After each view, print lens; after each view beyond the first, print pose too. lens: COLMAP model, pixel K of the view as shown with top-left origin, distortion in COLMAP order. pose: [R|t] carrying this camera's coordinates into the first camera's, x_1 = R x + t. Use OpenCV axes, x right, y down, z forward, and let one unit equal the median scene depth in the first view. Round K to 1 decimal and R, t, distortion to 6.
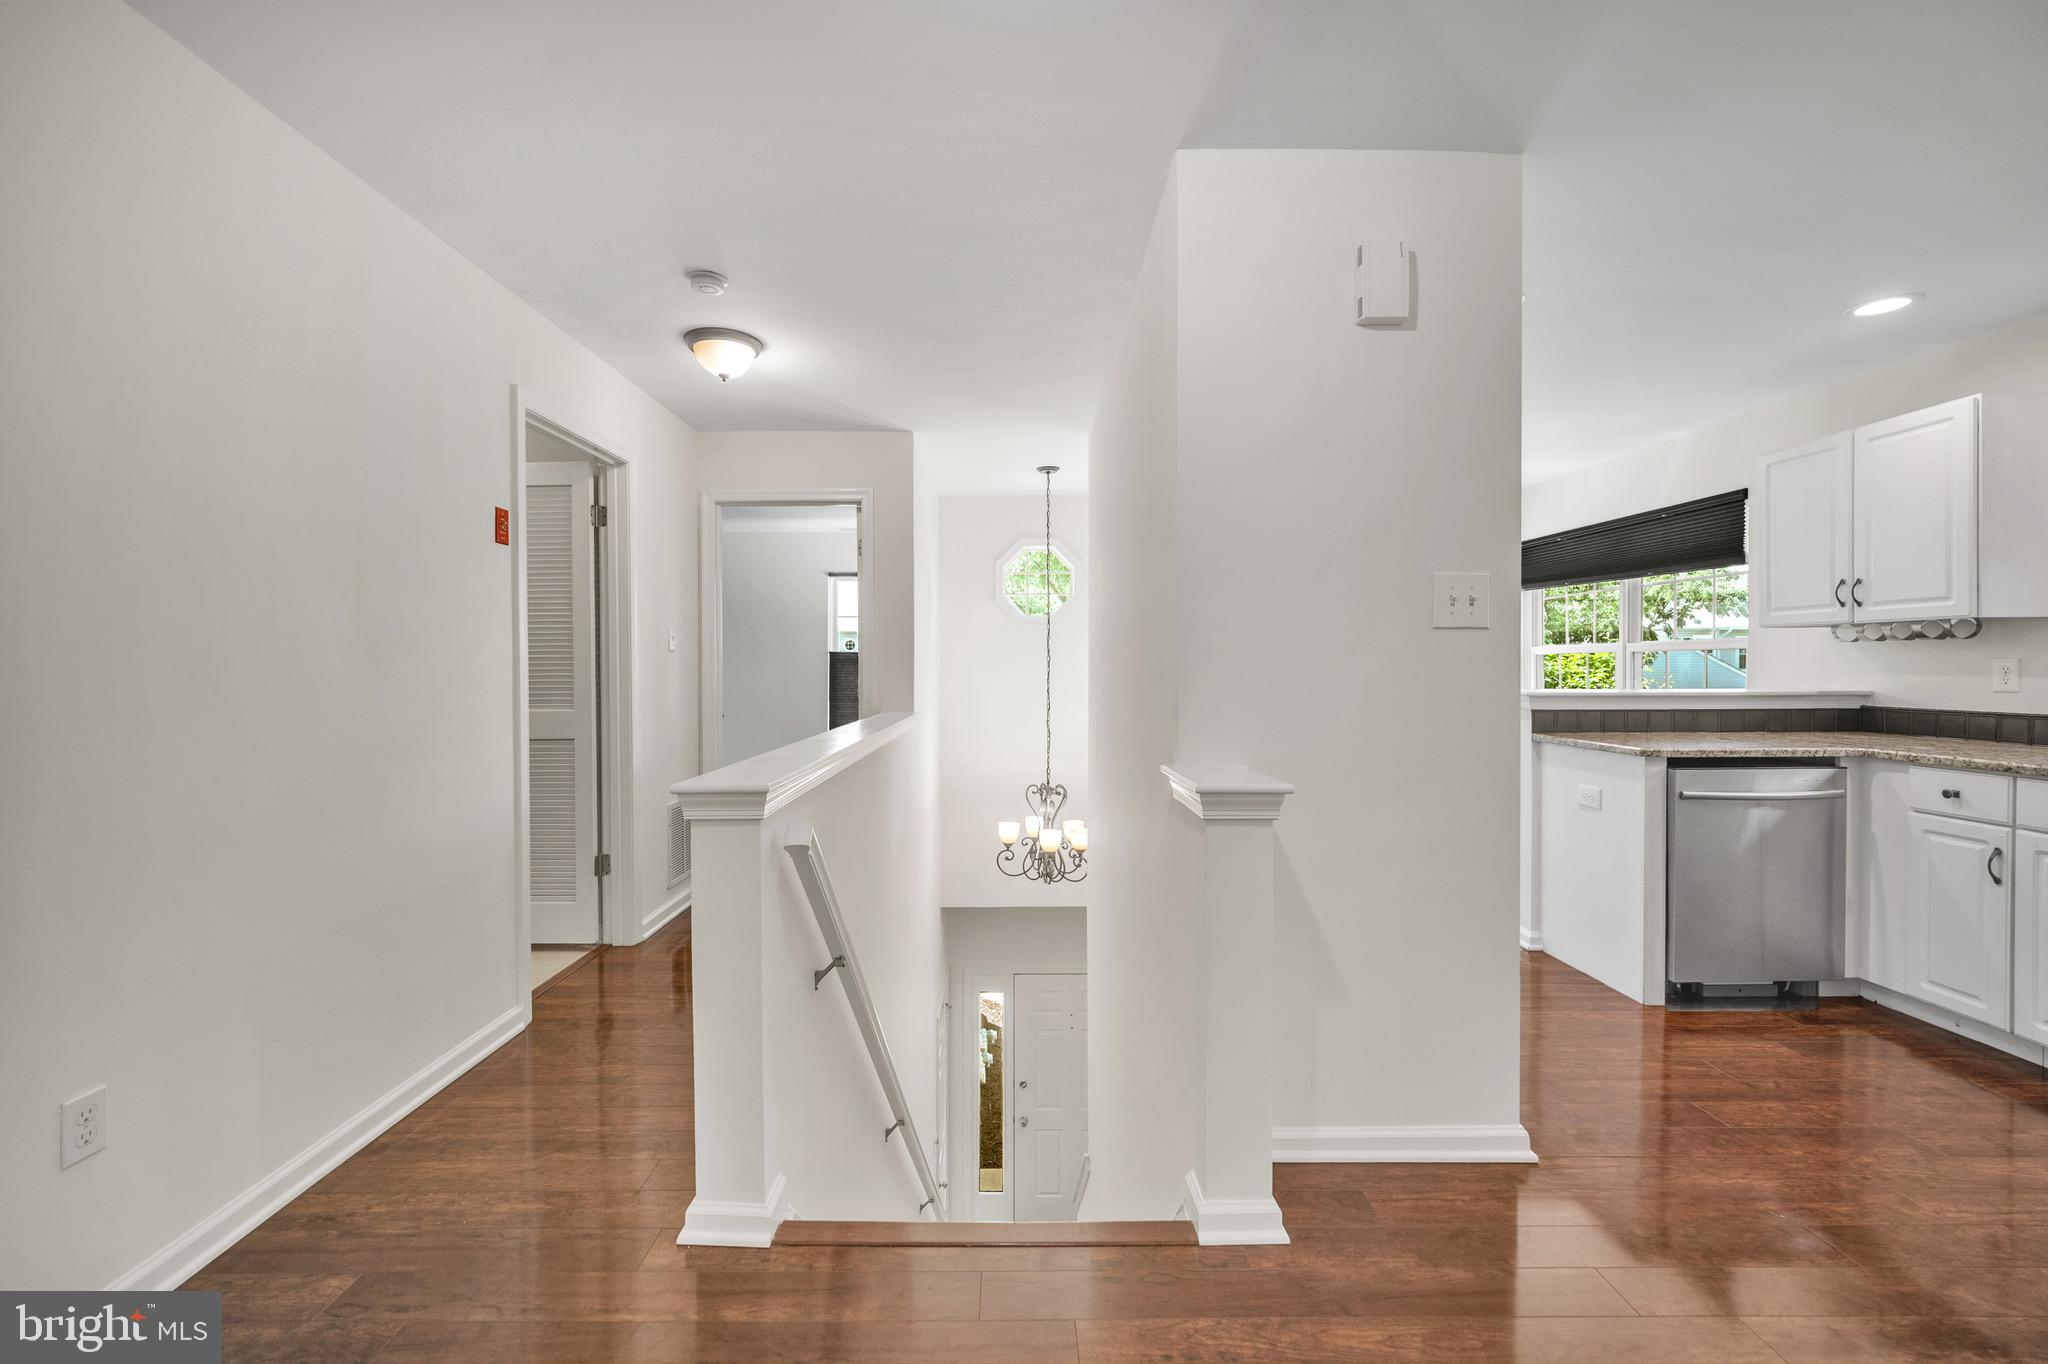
lens RADIAL K [[850.8, 0, 1018.3], [0, 850.8, 677.8], [0, 0, 1]] dist [0.007776, 0.000317]
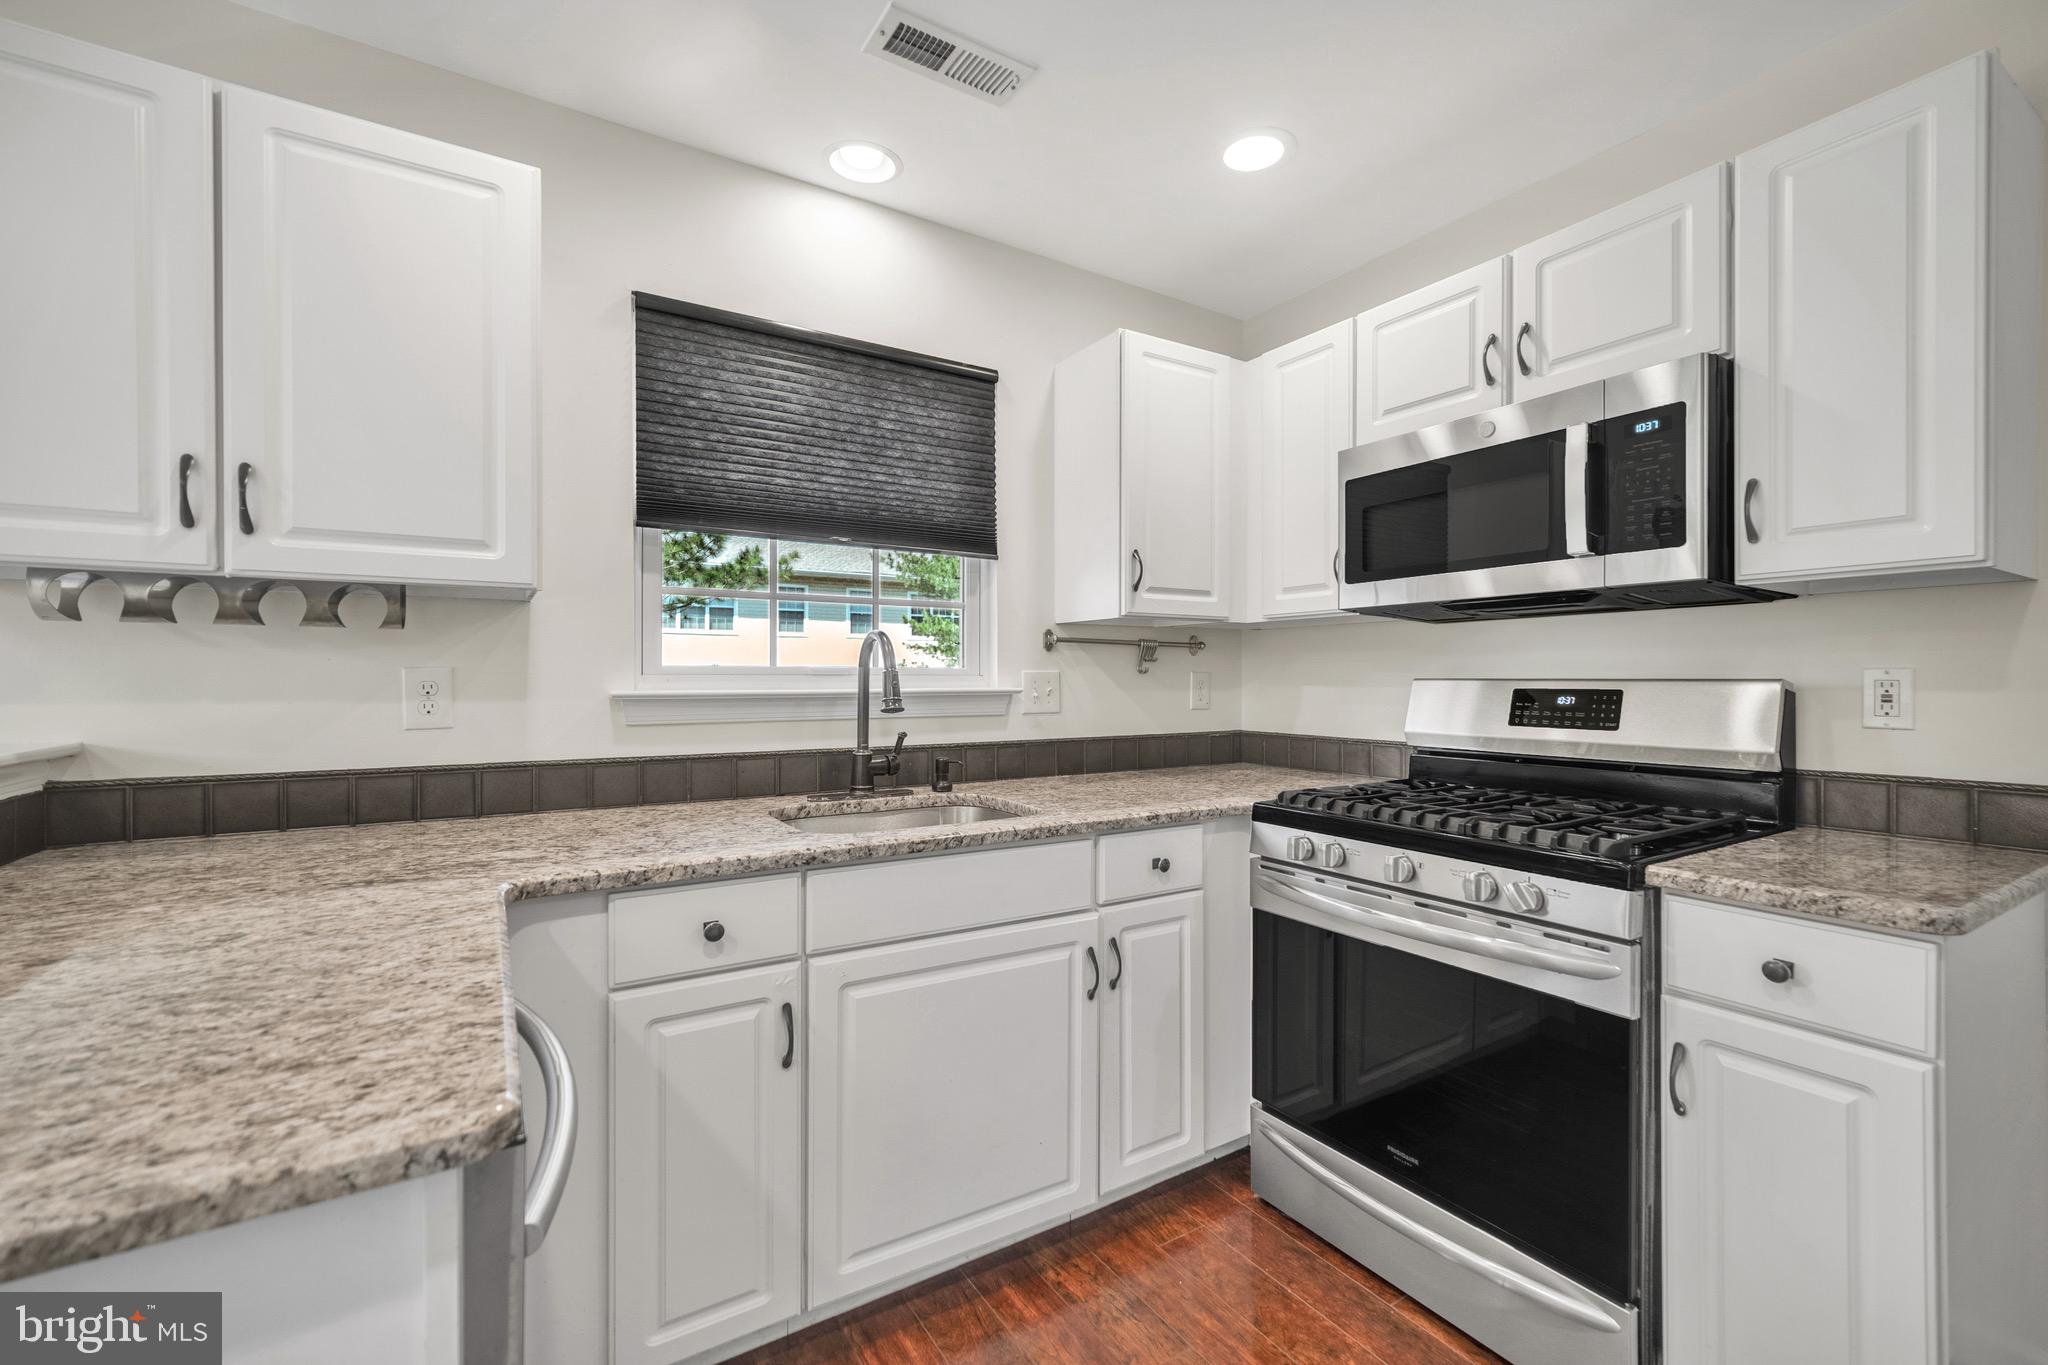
lens RADIAL K [[850.8, 0, 1034.9], [0, 850.8, 681.0], [0, 0, 1]] dist [0.007776, 0.000317]
pose [[-0.533112, 0.001563, 0.846043, 0.467835], [0.010278, 0.999936, 0.004629, -0.012578], [-0.845982, 0.011163, -0.533094, 0.942276]]
